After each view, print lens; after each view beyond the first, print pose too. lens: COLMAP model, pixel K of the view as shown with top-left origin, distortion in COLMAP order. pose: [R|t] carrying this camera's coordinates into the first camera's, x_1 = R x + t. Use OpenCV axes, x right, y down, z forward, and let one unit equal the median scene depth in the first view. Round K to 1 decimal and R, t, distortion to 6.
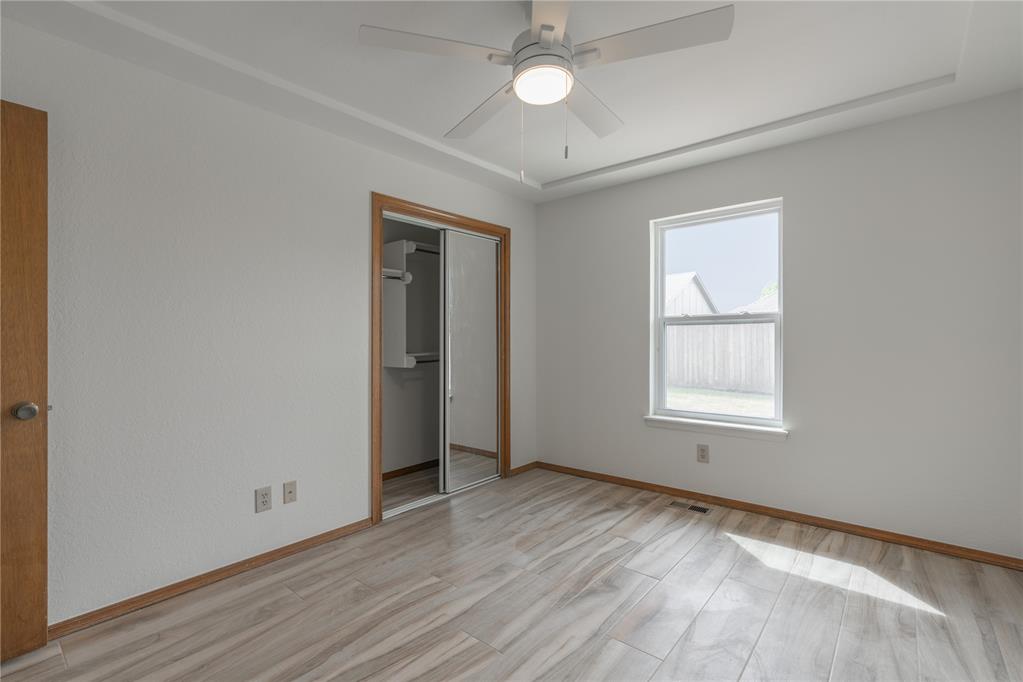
lens RADIAL K [[459.4, 0, 510.9], [0, 459.4, 339.2], [0, 0, 1]] dist [-0.004646, 0.000722]
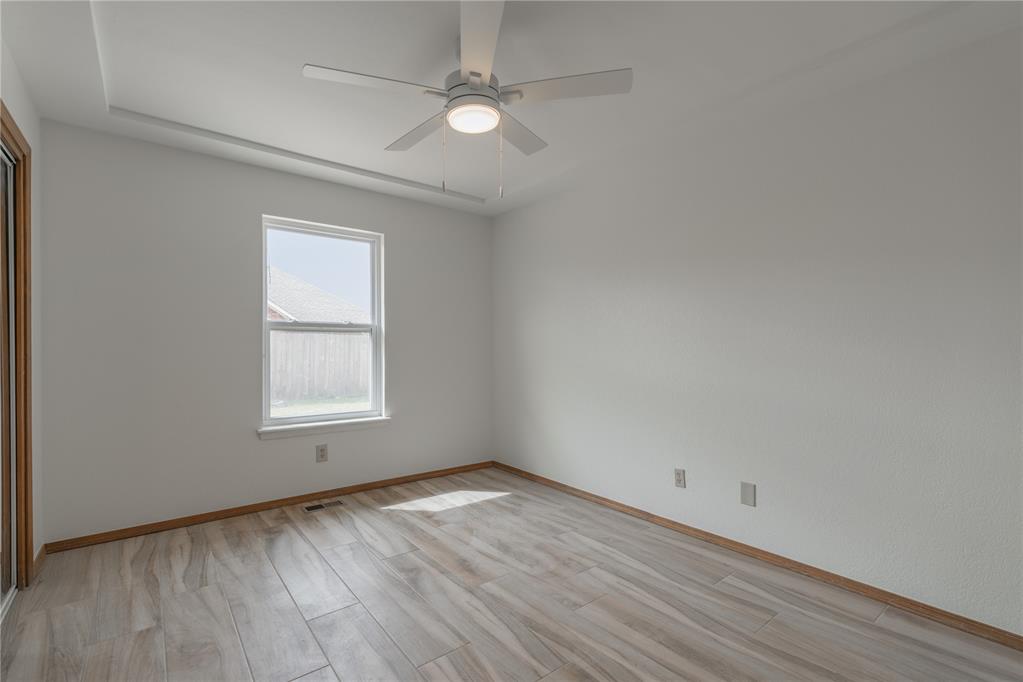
lens RADIAL K [[462.8, 0, 511.3], [0, 462.8, 345.2], [0, 0, 1]] dist [-0.000785, 0.000191]
pose [[0.201125, 0.009182, 0.979522, -0.570771], [-0.008874, 0.999932, -0.007551, 0.004684], [-0.979525, -0.007173, 0.201193, 0.380275]]
